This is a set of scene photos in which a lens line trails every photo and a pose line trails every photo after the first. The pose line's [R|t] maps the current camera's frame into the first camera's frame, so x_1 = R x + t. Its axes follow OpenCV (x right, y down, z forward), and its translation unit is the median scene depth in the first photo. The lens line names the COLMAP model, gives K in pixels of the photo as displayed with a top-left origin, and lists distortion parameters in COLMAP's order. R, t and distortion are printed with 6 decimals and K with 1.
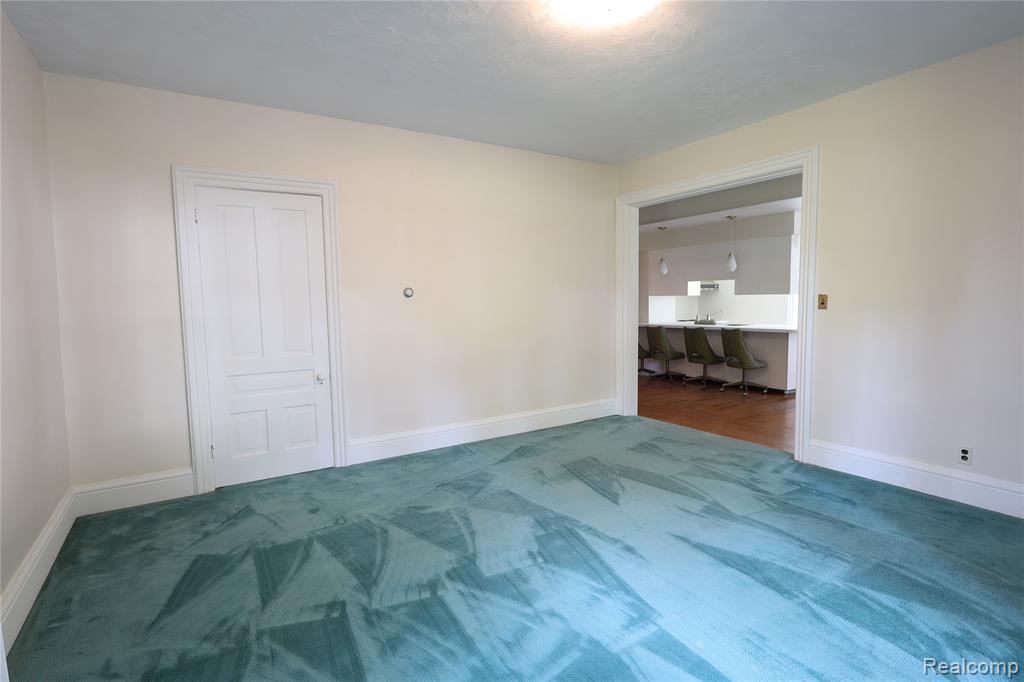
lens RADIAL K [[516.7, 0, 513.6], [0, 516.7, 341.1], [0, 0, 1]] dist [-0.001510, 0.000491]
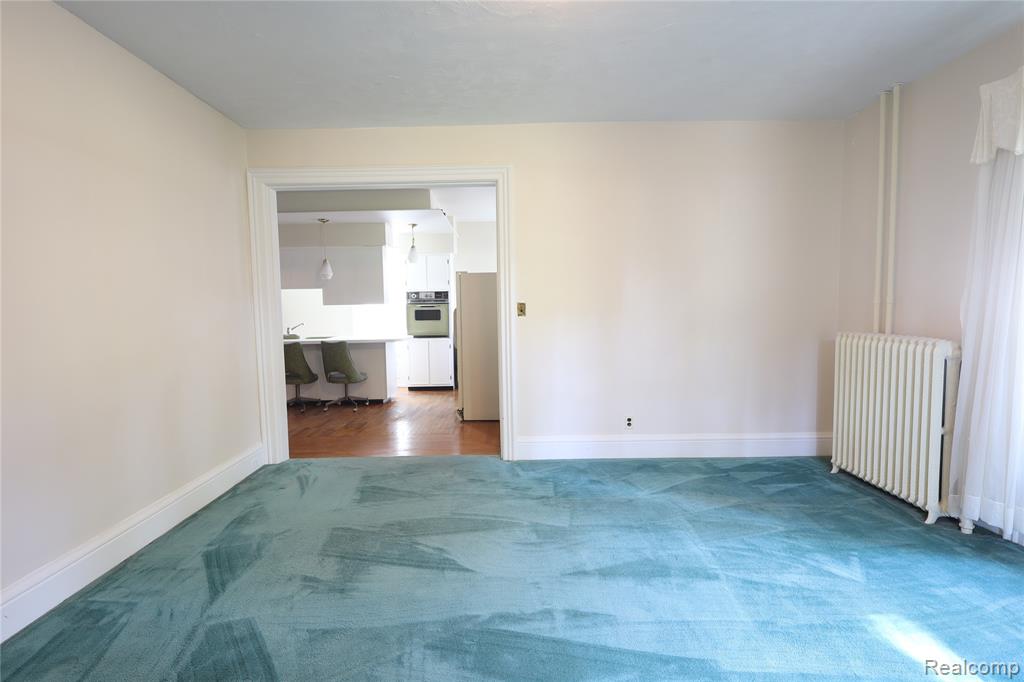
lens RADIAL K [[516.7, 0, 510.2], [0, 516.7, 341.2], [0, 0, 1]] dist [-0.001510, 0.000491]
pose [[0.533744, -0.055679, 0.843811, -0.292947], [0.077391, 0.996859, 0.016825, -0.025144], [-0.842097, 0.056323, 0.536377, 0.380698]]
